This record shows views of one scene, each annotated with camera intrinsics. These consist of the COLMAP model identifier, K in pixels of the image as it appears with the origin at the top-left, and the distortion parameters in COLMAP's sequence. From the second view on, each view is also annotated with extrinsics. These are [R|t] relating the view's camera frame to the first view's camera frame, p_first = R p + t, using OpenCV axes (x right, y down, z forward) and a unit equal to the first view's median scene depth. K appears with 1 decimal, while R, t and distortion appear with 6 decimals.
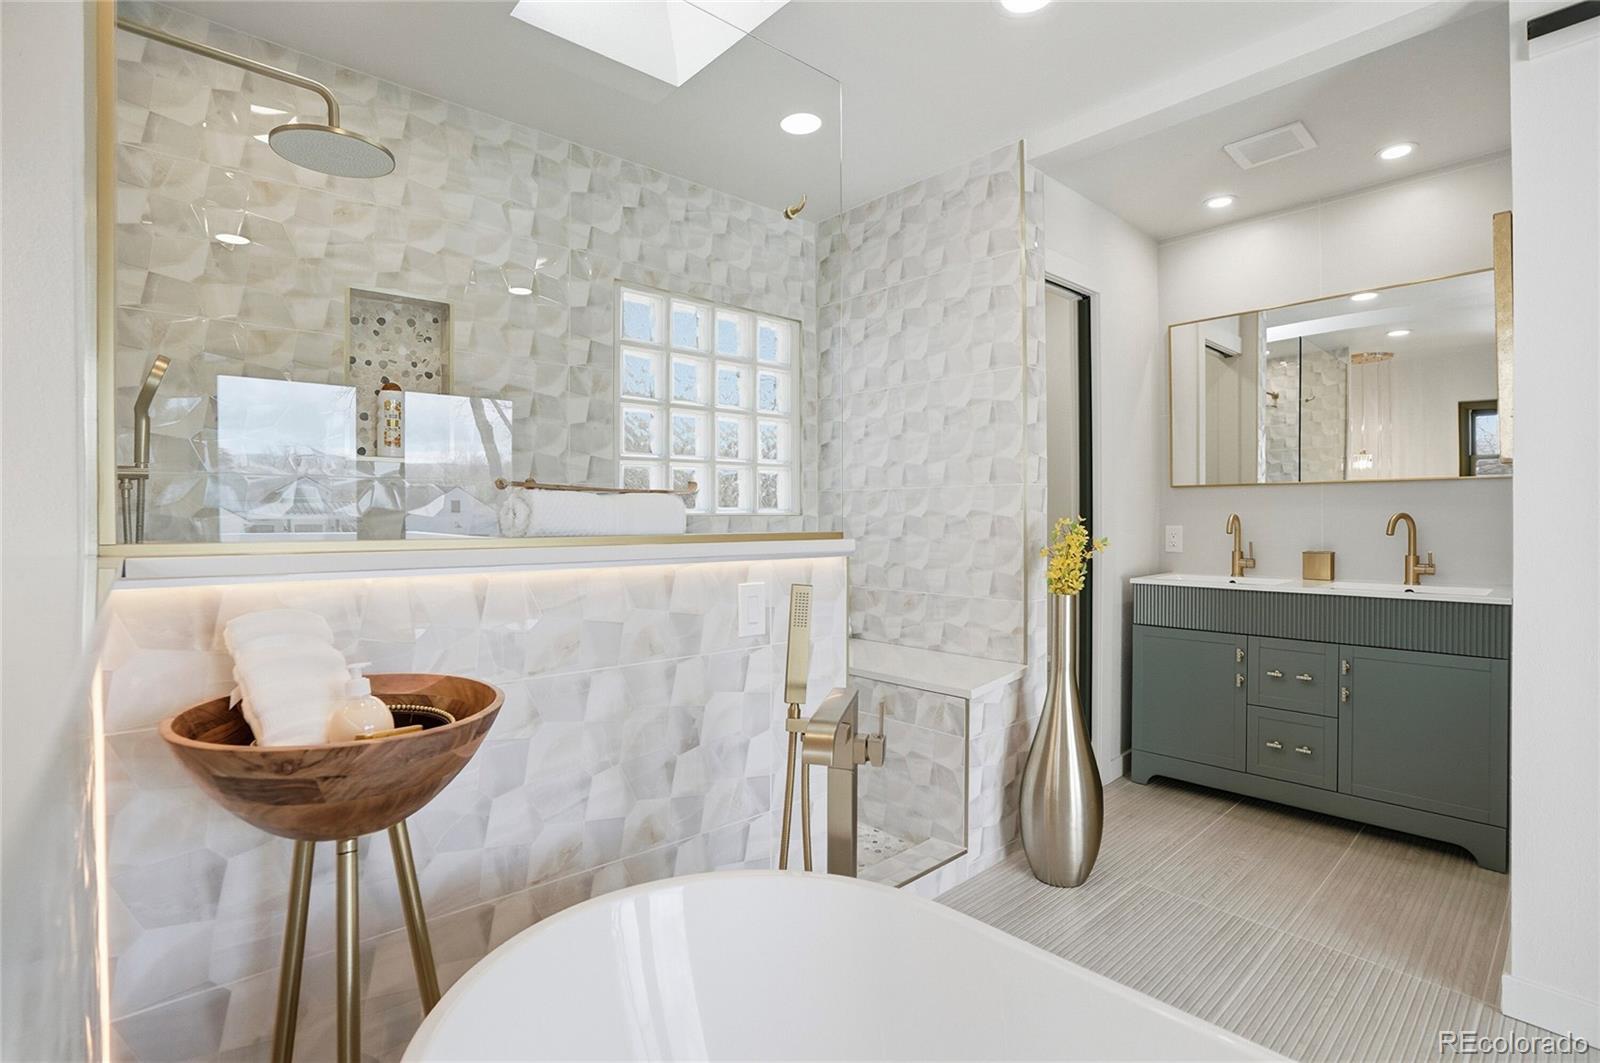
lens RADIAL K [[743.6, 0, 784.5], [0, 743.6, 523.1], [0, 0, 1]] dist [-0.062050, 0.023547]
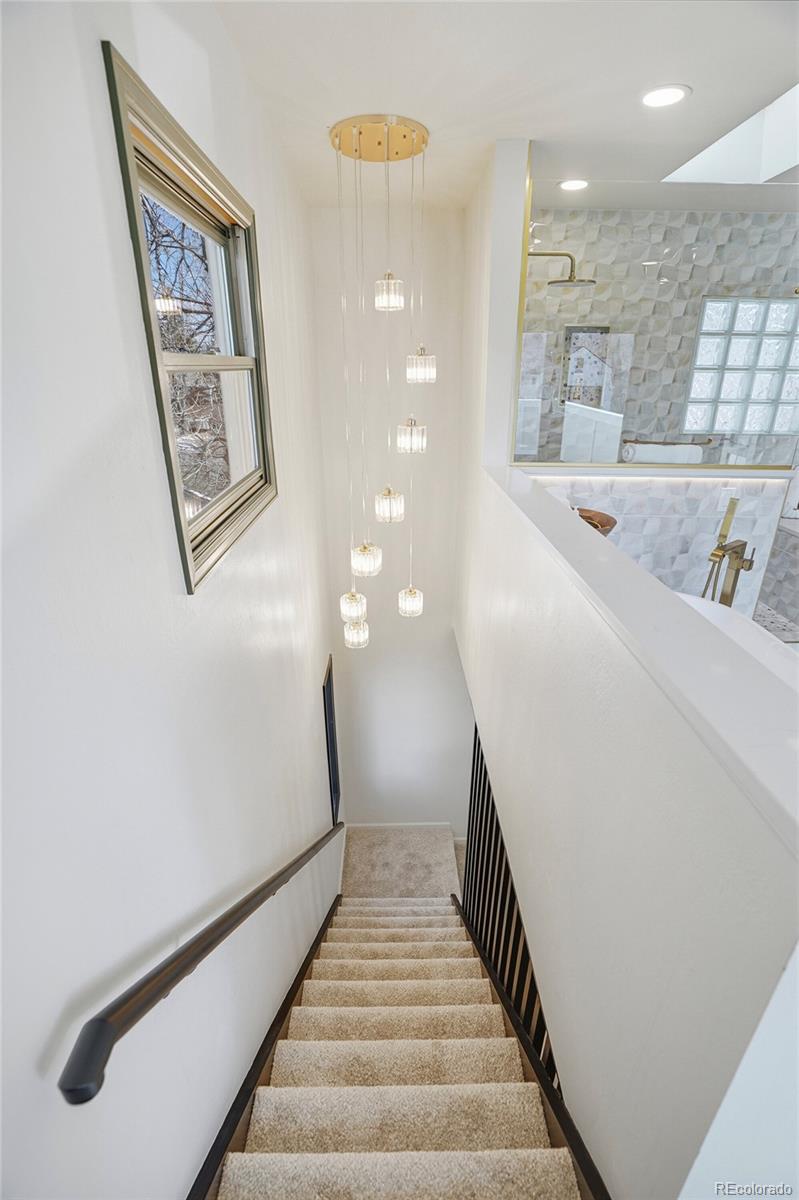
lens RADIAL K [[557.7, 0, 400.9], [0, 557.7, 606.4], [0, 0, 1]] dist [-0.062050, 0.023547]
pose [[0.761681, 0.259269, -0.593820, 0.200039], [-0.005860, 0.919175, 0.393806, -0.172460], [0.647926, -0.296475, 0.701637, -0.660572]]
